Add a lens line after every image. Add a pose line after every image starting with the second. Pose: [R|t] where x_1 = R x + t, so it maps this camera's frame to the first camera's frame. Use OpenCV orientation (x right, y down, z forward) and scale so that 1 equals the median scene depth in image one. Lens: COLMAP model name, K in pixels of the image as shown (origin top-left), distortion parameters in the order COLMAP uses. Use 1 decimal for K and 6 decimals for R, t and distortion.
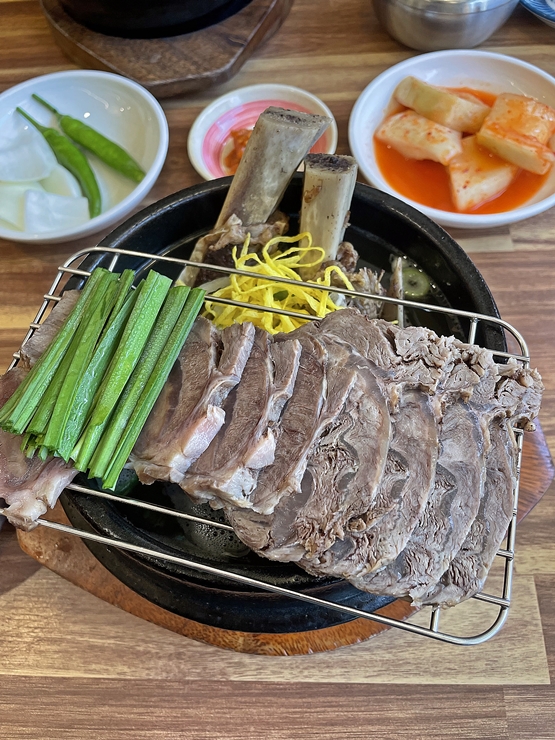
lens RADIAL K [[563.7, 0, 277.5], [0, 563.7, 370.0], [0, 0, 1]] dist [0.068987, -0.111427]
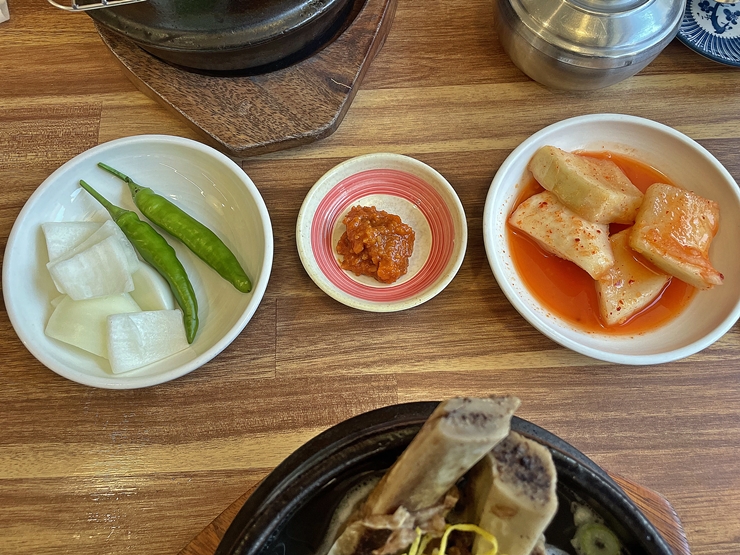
lens RADIAL K [[563.7, 0, 370.0], [0, 563.7, 277.5], [0, 0, 1]] dist [0.068987, -0.111427]
pose [[0.997281, -0.036306, 0.064126, -0.099266], [0.027375, 0.990464, 0.135023, -0.439846], [-0.068417, -0.132901, 0.988765, 0.136494]]
